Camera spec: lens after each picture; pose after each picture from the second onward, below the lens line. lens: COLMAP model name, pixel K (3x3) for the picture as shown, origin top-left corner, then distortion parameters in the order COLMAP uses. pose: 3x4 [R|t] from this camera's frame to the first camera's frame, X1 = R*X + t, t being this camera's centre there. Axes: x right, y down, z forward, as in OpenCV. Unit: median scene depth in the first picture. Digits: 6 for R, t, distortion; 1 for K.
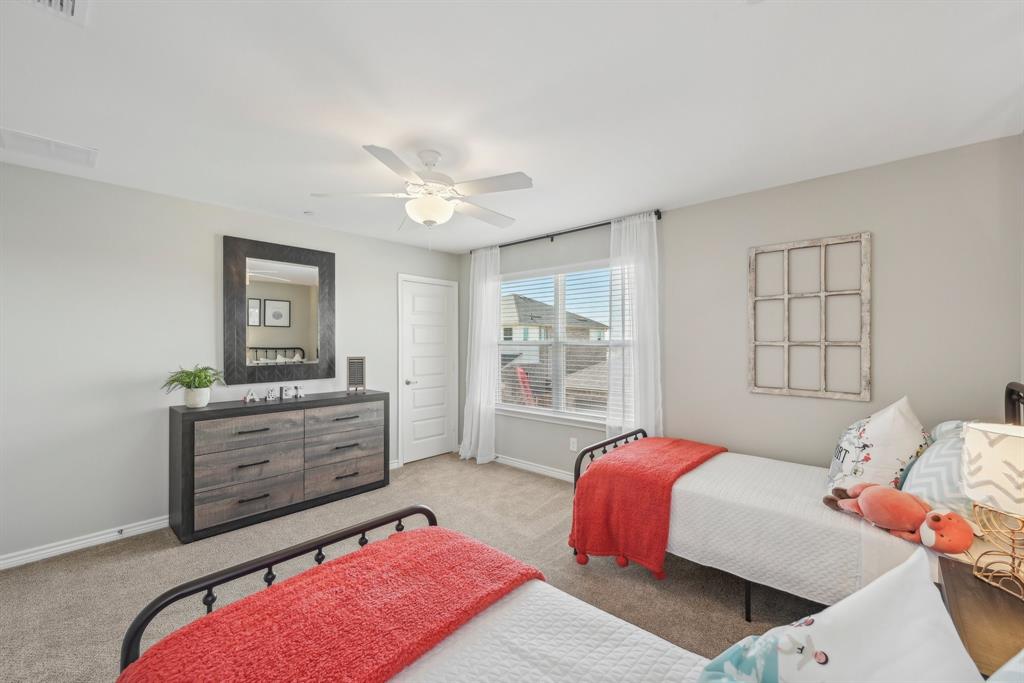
lens RADIAL K [[415.5, 0, 512.0], [0, 415.5, 341.5], [0, 0, 1]] dist [0.000138, -0.000080]
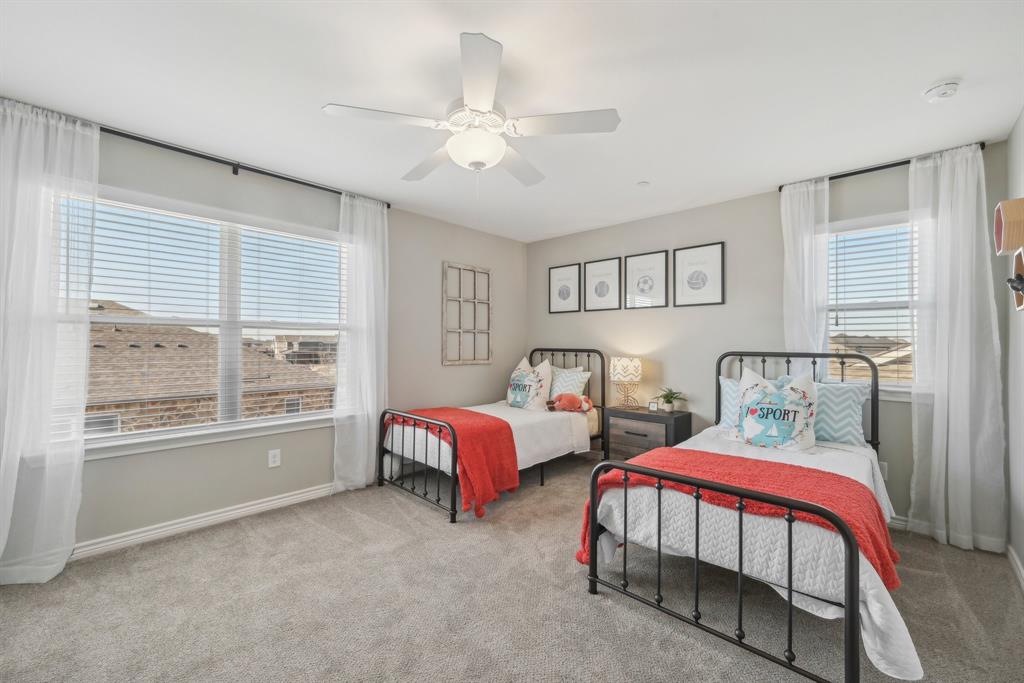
lens RADIAL K [[415.5, 0, 512.0], [0, 415.5, 341.5], [0, 0, 1]] dist [0.000138, -0.000080]
pose [[0.020066, 0.001798, 0.999797, -0.659991], [-0.008259, 0.999965, -0.001633, 0.035684], [-0.999765, -0.008225, 0.020081, 0.606507]]
